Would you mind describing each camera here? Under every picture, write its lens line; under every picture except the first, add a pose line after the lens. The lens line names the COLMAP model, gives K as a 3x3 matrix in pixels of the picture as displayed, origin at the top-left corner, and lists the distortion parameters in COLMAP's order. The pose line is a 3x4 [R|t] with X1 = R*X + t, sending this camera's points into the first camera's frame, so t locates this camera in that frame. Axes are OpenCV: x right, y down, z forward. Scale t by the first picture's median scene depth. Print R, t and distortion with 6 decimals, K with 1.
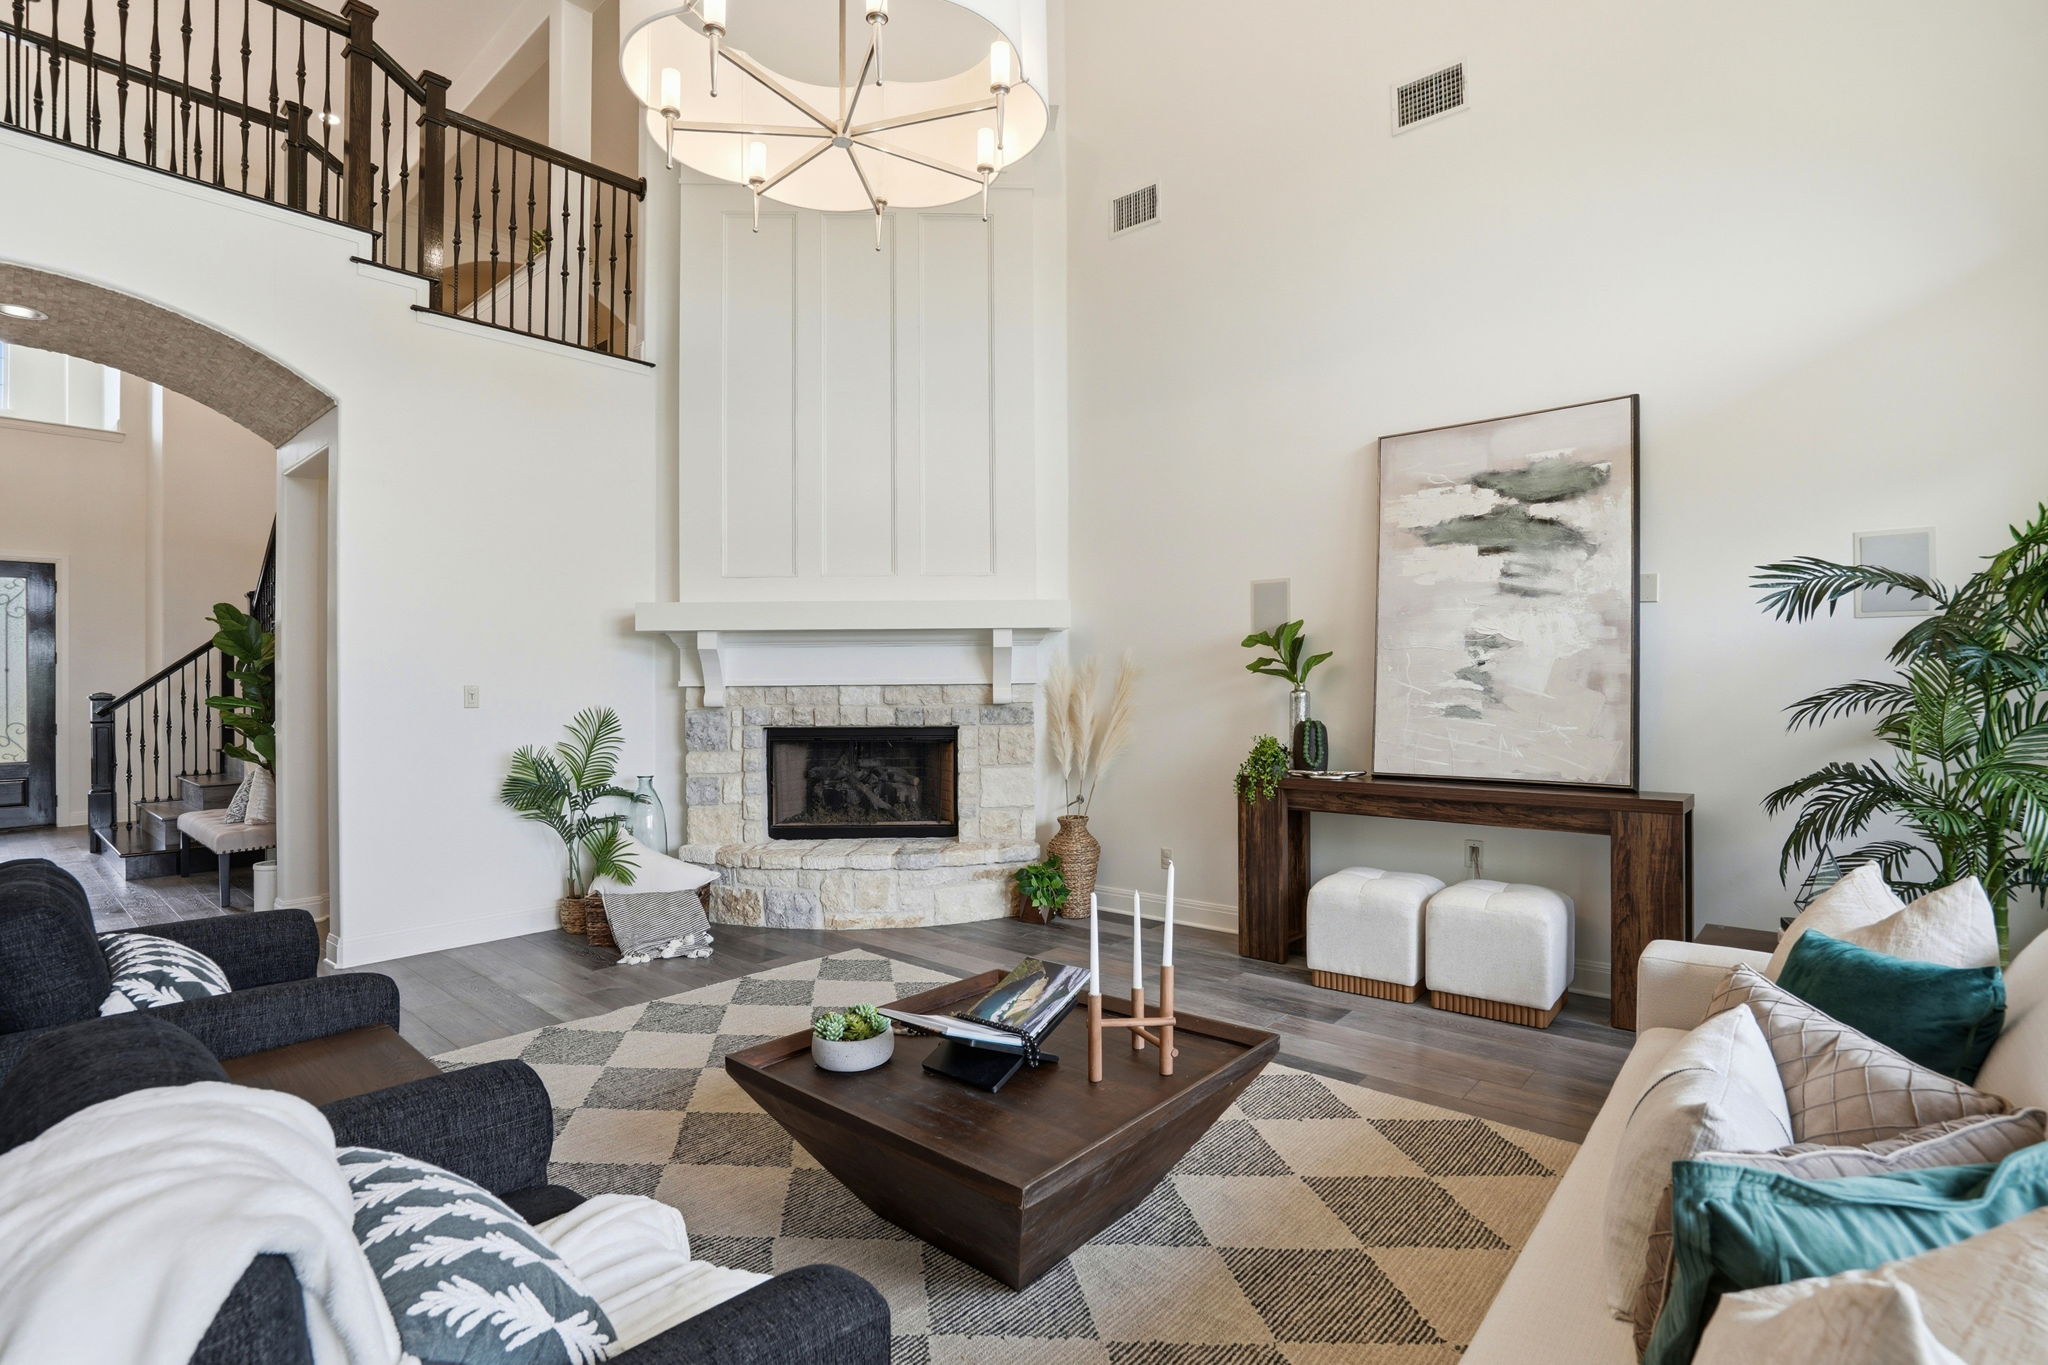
lens RADIAL K [[957.5, 0, 1024.0], [0, 957.5, 682.5], [0, 0, 1]] dist [-0.012762, 0.000673]
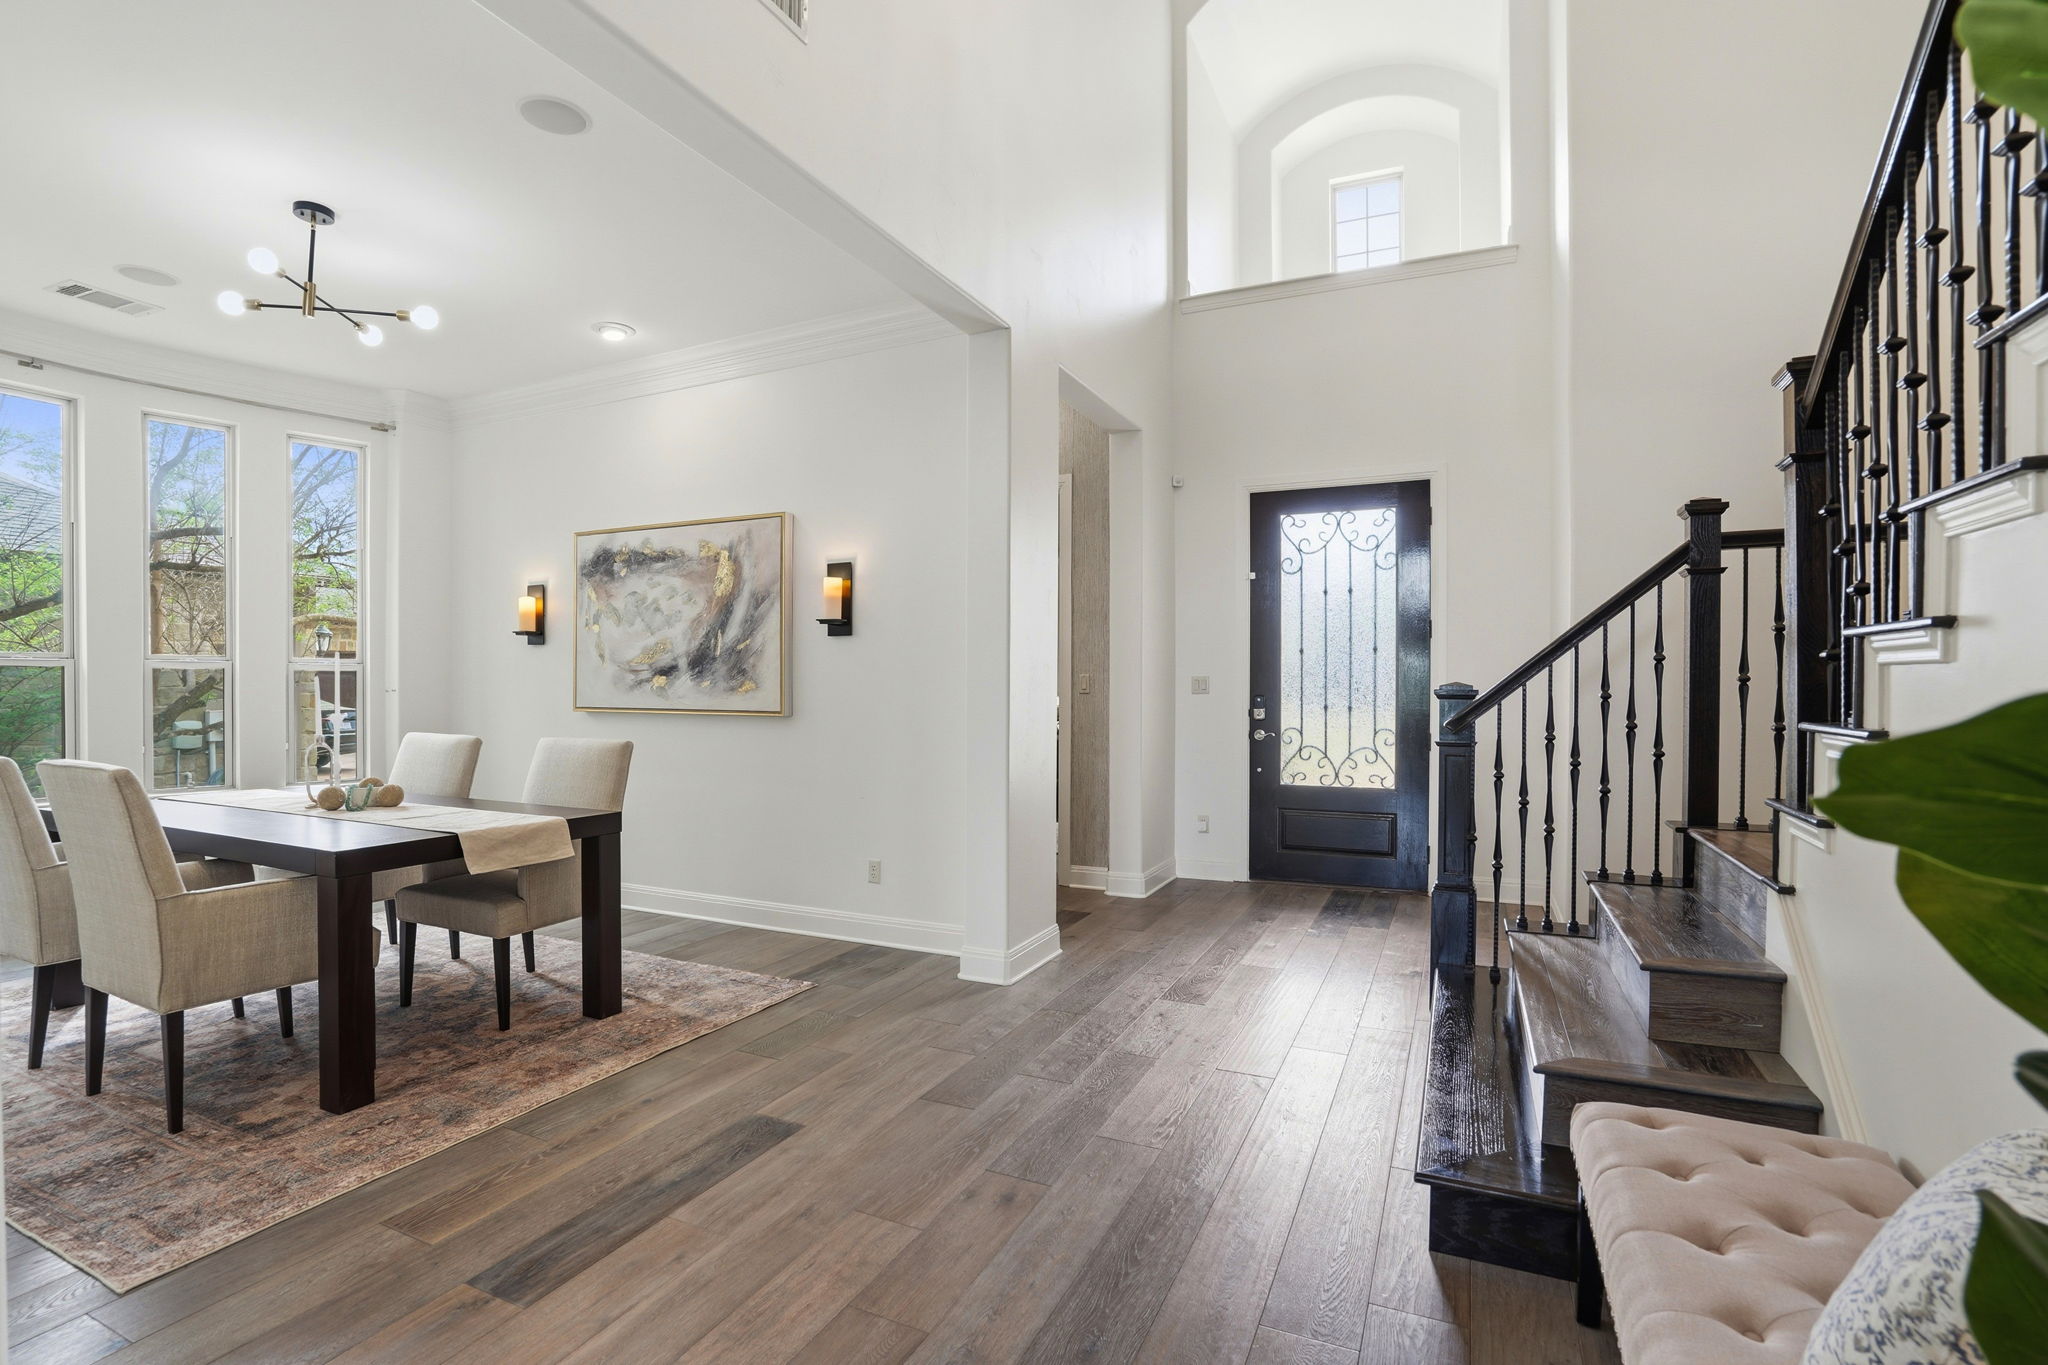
lens RADIAL K [[957.5, 0, 1024.0], [0, 957.5, 682.5], [0, 0, 1]] dist [-0.012762, 0.000673]
pose [[0.292119, 0.007233, -0.956355, -0.552496], [-0.008362, 0.999952, 0.005008, 0.009741], [0.956345, 0.006534, 0.292166, 0.624093]]
